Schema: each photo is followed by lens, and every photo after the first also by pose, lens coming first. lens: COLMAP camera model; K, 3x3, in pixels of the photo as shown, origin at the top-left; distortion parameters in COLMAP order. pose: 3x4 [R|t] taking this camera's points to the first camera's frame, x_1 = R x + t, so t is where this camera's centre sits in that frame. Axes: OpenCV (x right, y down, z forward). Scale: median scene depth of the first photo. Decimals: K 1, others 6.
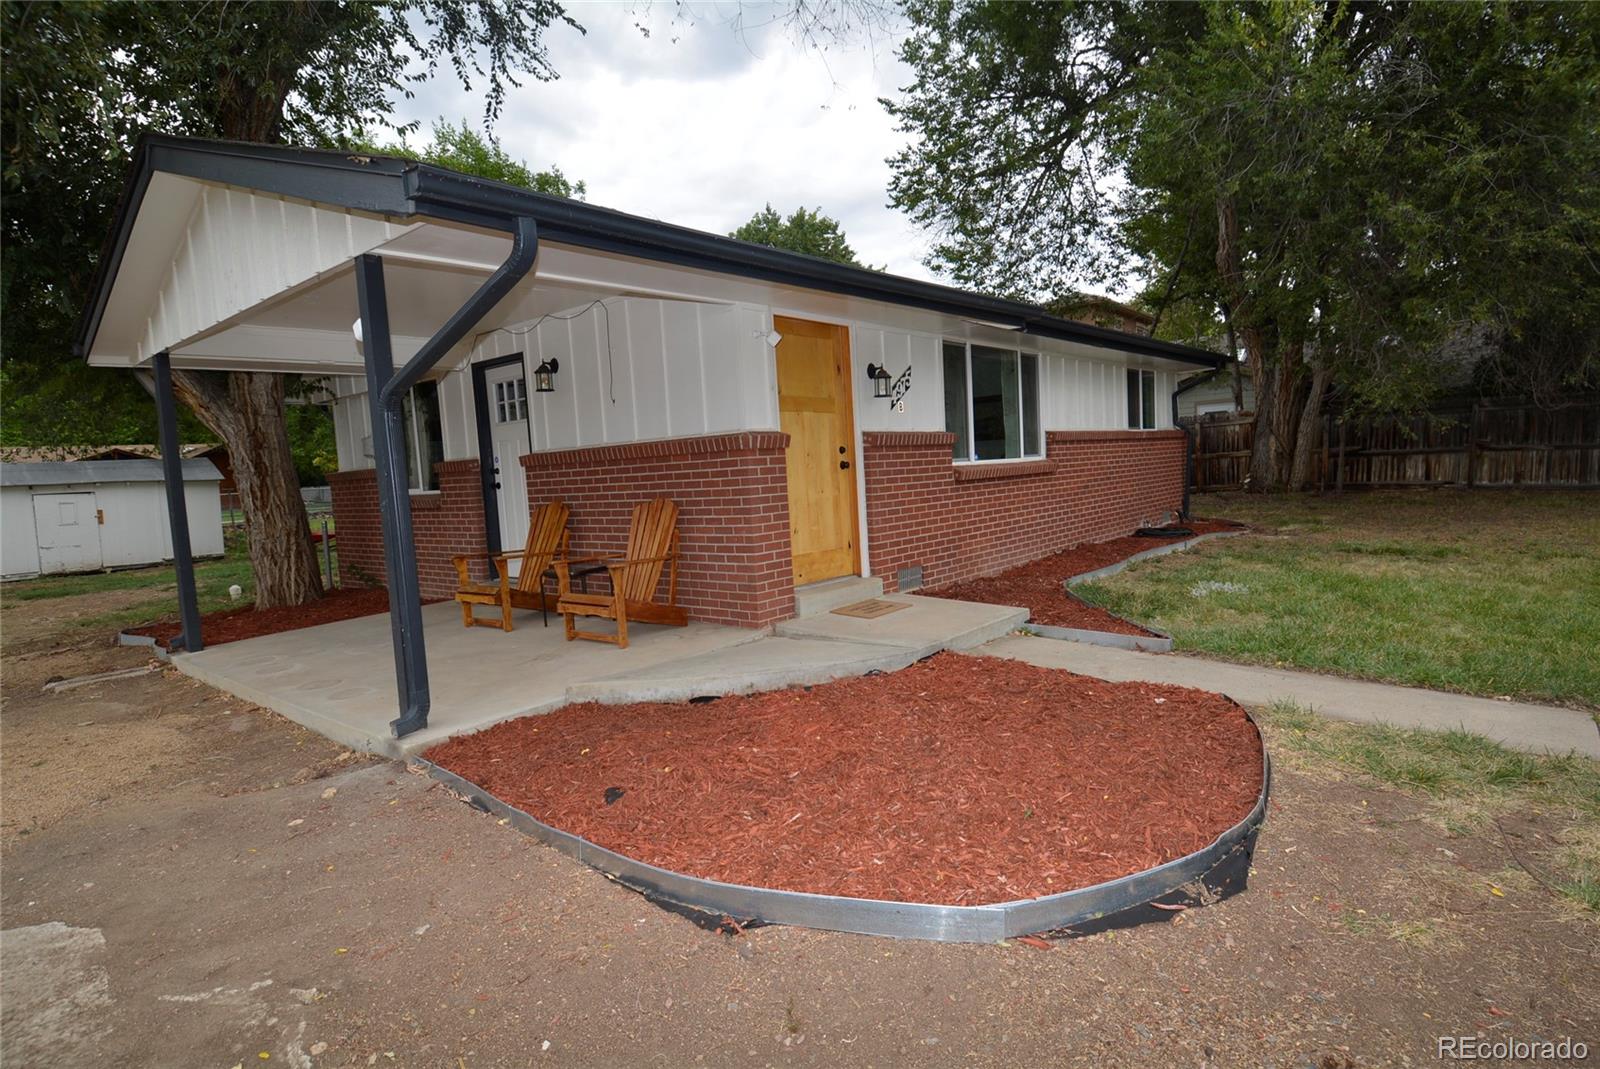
lens RADIAL K [[837.9, 0, 800.0], [0, 837.9, 534.5], [0, 0, 1]] dist [-0.032252, -0.001729]
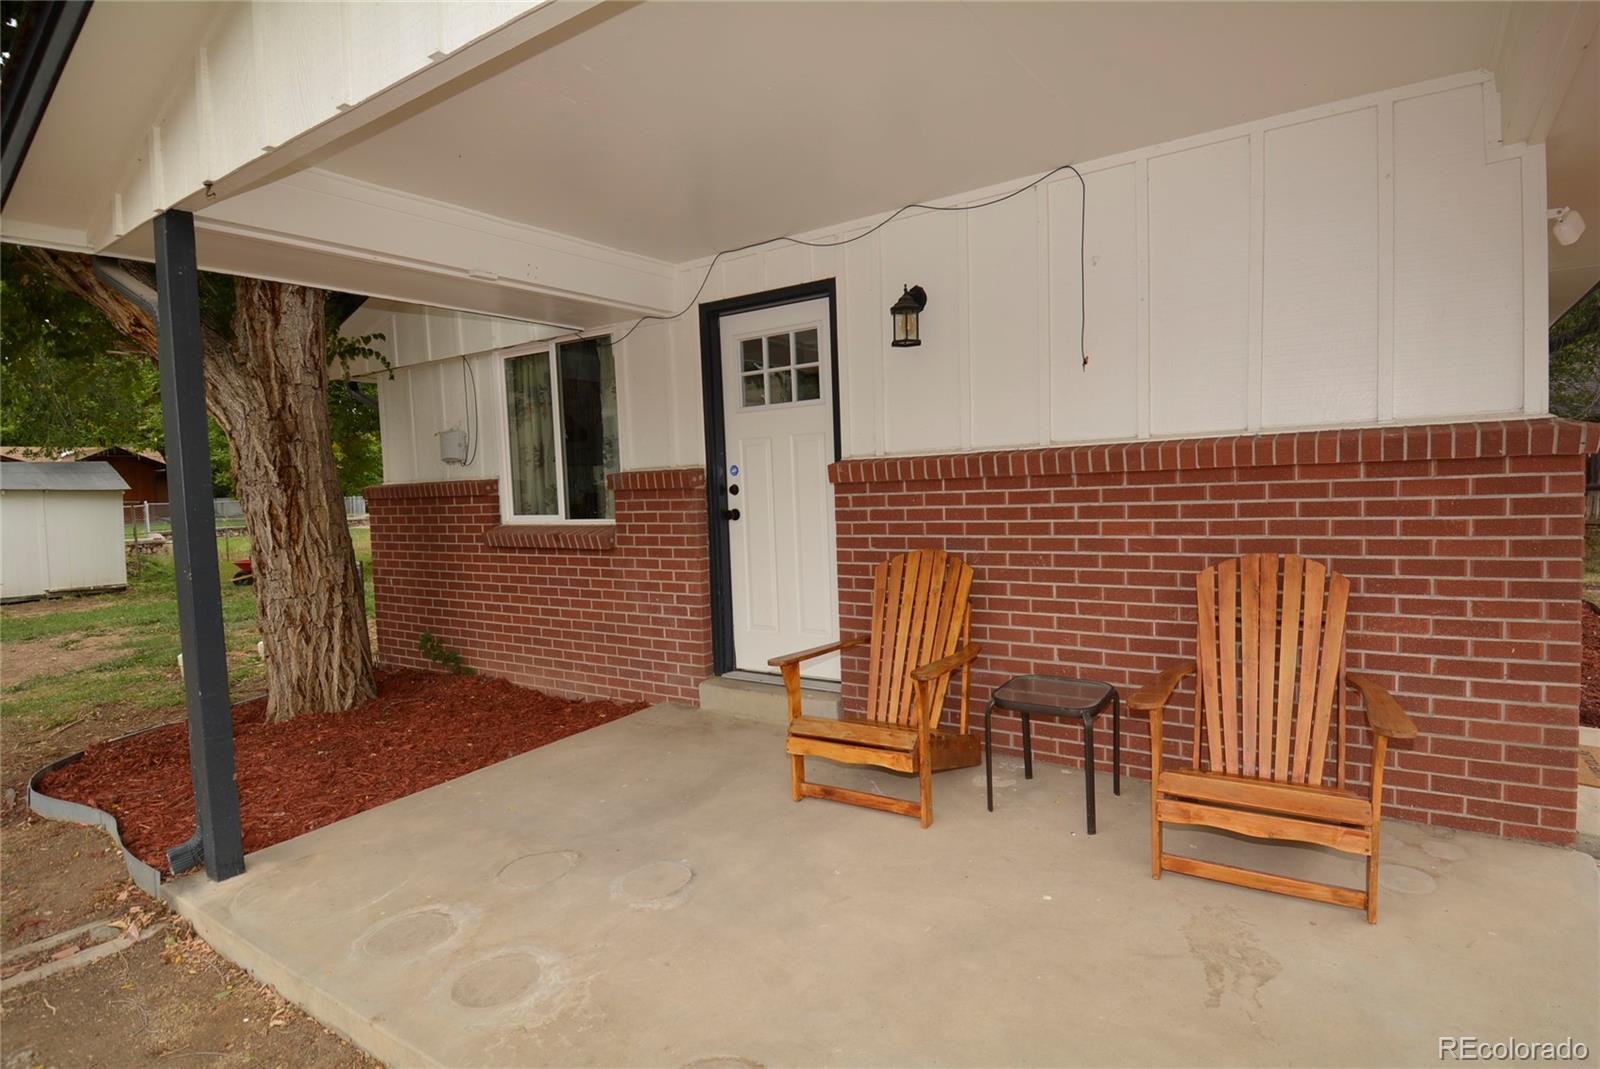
lens RADIAL K [[837.9, 0, 800.0], [0, 837.9, 534.5], [0, 0, 1]] dist [-0.032252, -0.001729]
pose [[0.994622, 0.013103, 0.102741, -0.357357], [-0.010583, 0.999631, -0.025034, -0.028699], [-0.103031, 0.023812, 0.994393, 0.390232]]
